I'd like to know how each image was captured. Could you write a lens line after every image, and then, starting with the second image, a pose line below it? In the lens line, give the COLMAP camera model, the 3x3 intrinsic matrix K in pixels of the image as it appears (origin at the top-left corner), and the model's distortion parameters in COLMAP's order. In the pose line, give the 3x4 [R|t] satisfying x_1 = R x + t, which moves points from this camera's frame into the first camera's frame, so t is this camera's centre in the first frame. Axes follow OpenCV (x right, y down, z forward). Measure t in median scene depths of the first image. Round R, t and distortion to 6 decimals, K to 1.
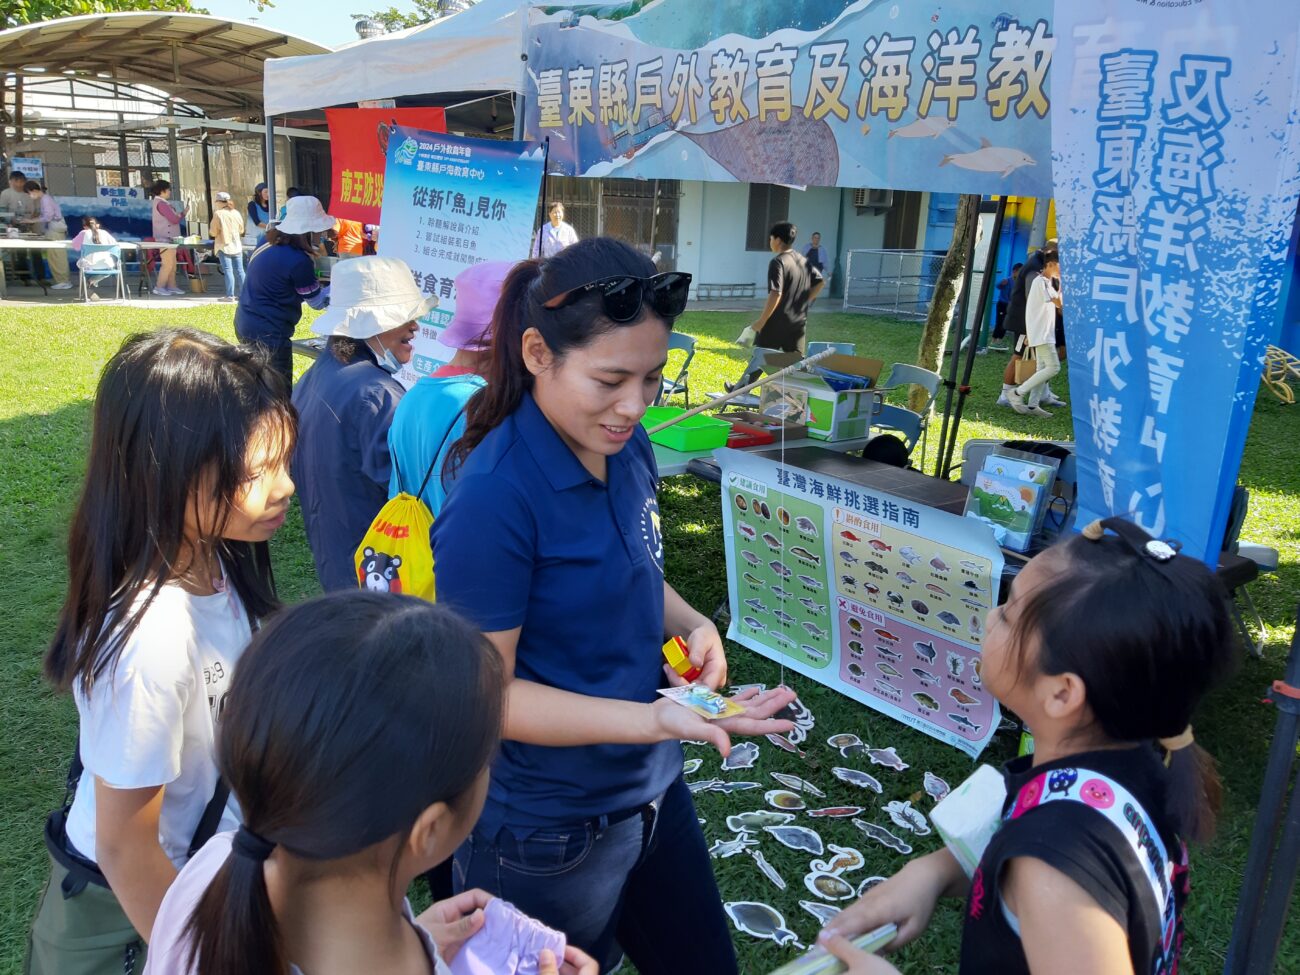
lens RADIAL K [[1000.4, 0, 654.5], [0, 1000.4, 497.2], [0, 0, 1]] dist [0.096782, -0.174117]
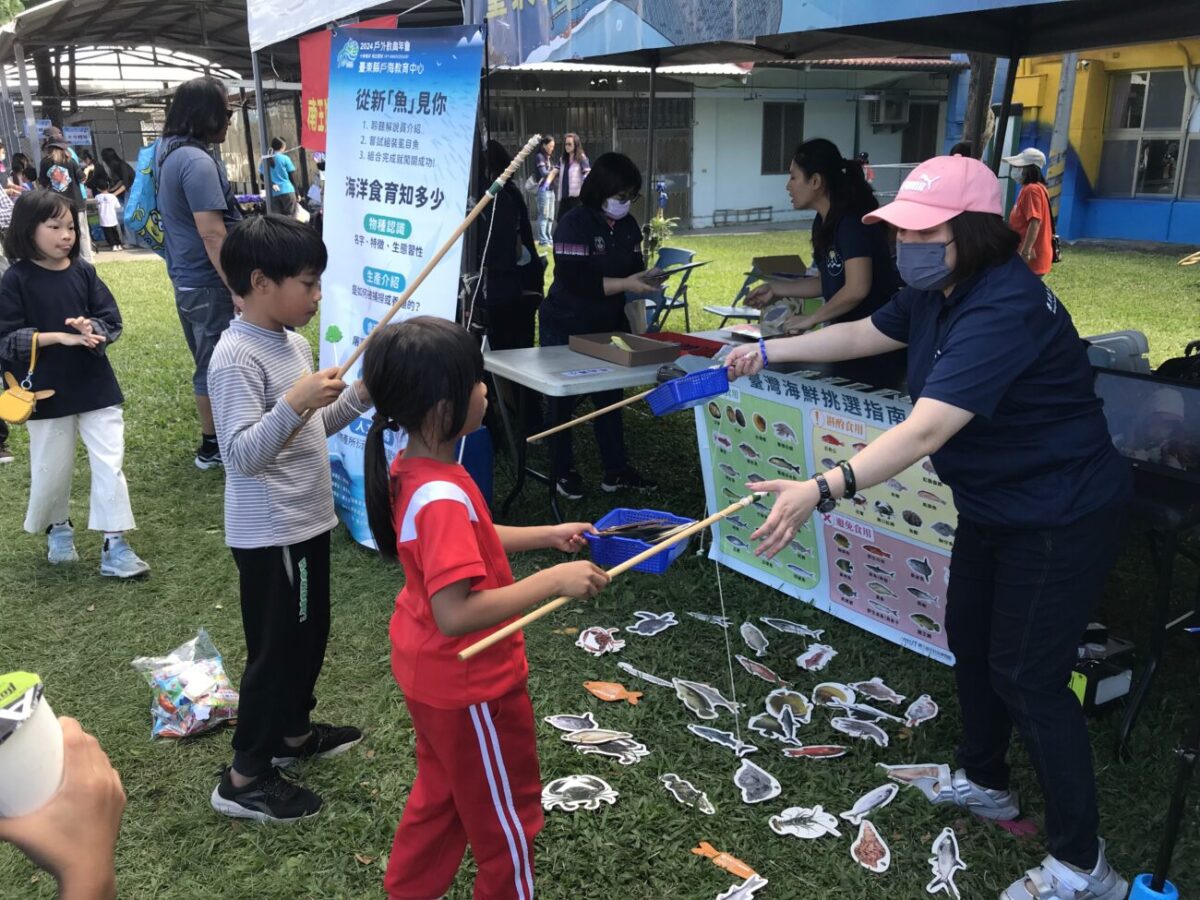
lens RADIAL K [[967.3, 0, 600.0], [0, 967.3, 450.0], [0, 0, 1]] dist [-0.018418, -0.001740]
pose [[0.995348, -0.032927, -0.090543, 0.065472], [0.035079, 0.999136, 0.022282, 0.019444], [0.089731, -0.025355, 0.995643, 0.126314]]
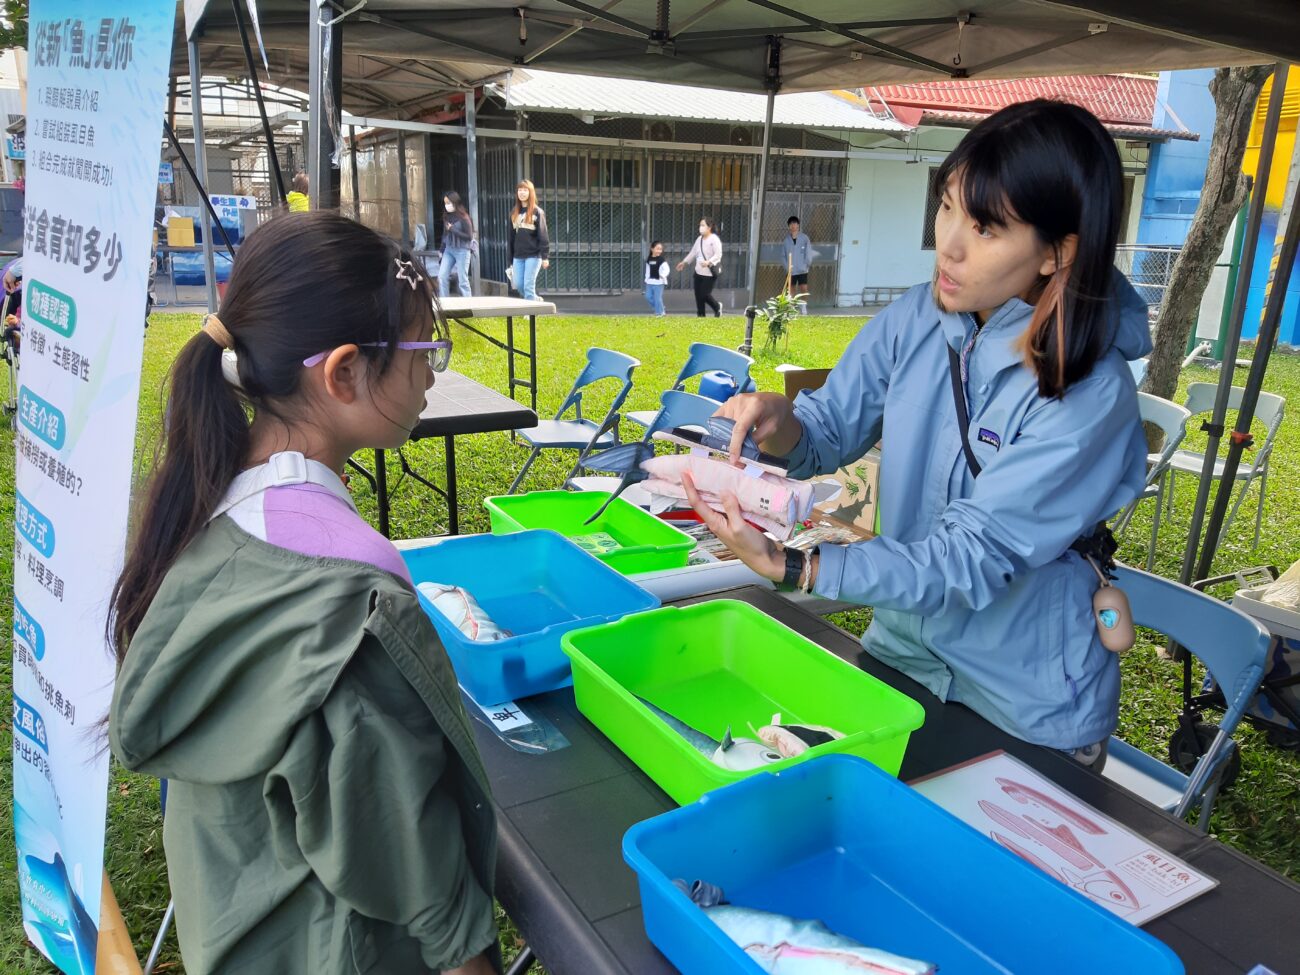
lens RADIAL K [[1000.4, 0, 654.5], [0, 1000.4, 497.2], [0, 0, 1]] dist [0.096782, -0.174117]
pose [[0.984802, 0.025810, -0.171751, 0.136387], [-0.027475, 0.999596, -0.007323, -0.108514], [0.171492, 0.011931, 0.985113, 0.666132]]
